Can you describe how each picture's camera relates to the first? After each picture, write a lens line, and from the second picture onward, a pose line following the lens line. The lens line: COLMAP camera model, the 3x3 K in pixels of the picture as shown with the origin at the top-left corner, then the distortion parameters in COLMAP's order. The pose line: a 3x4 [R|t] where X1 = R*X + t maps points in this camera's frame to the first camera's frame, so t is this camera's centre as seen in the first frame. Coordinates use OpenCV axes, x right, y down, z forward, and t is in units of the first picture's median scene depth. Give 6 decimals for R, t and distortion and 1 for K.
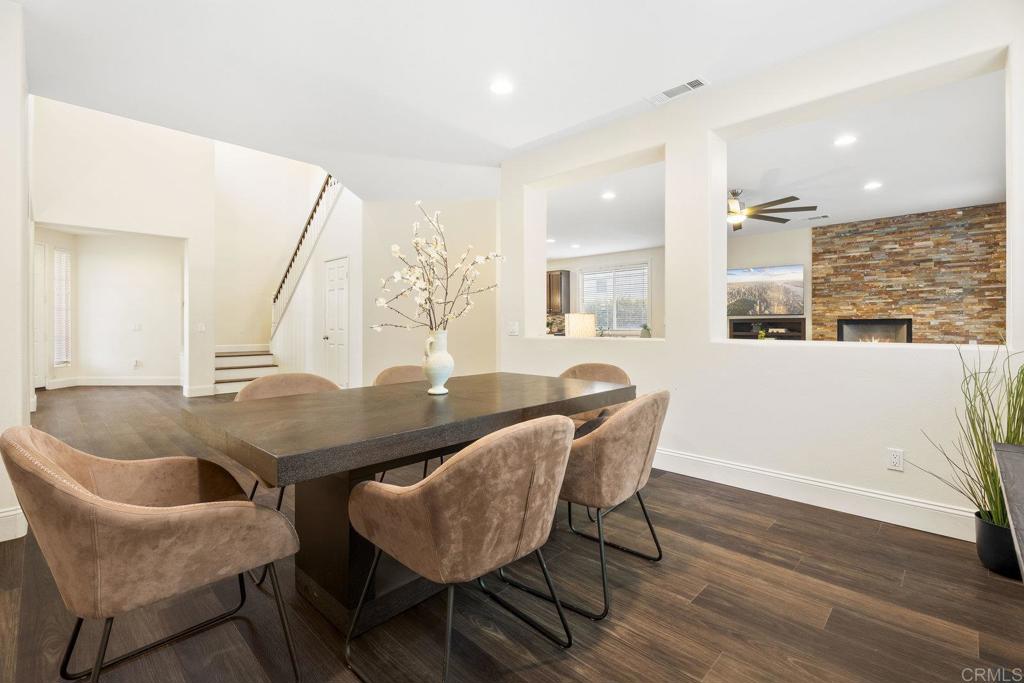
lens RADIAL K [[466.6, 0, 512.0], [0, 466.6, 334.2], [0, 0, 1]] dist [-0.000182, -0.000021]
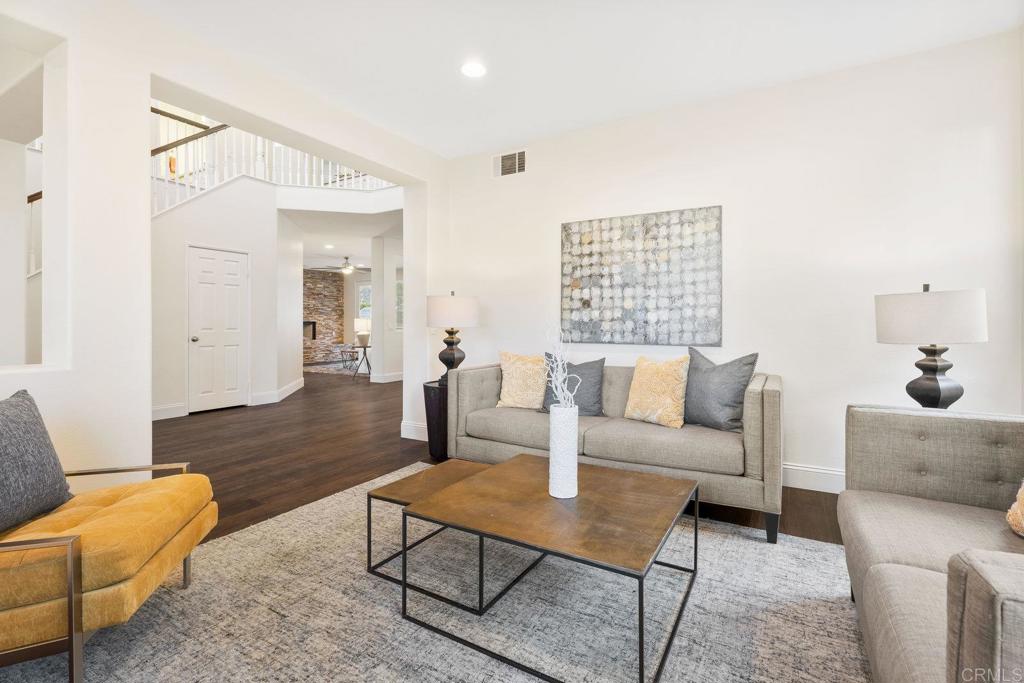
lens RADIAL K [[466.6, 0, 513.3], [0, 466.6, 333.4], [0, 0, 1]] dist [-0.000182, -0.000021]
pose [[-0.236390, -0.017629, 0.971498, -1.356854], [0.011270, 0.999718, 0.020883, -0.014914], [-0.971593, 0.015885, -0.236125, 0.661663]]
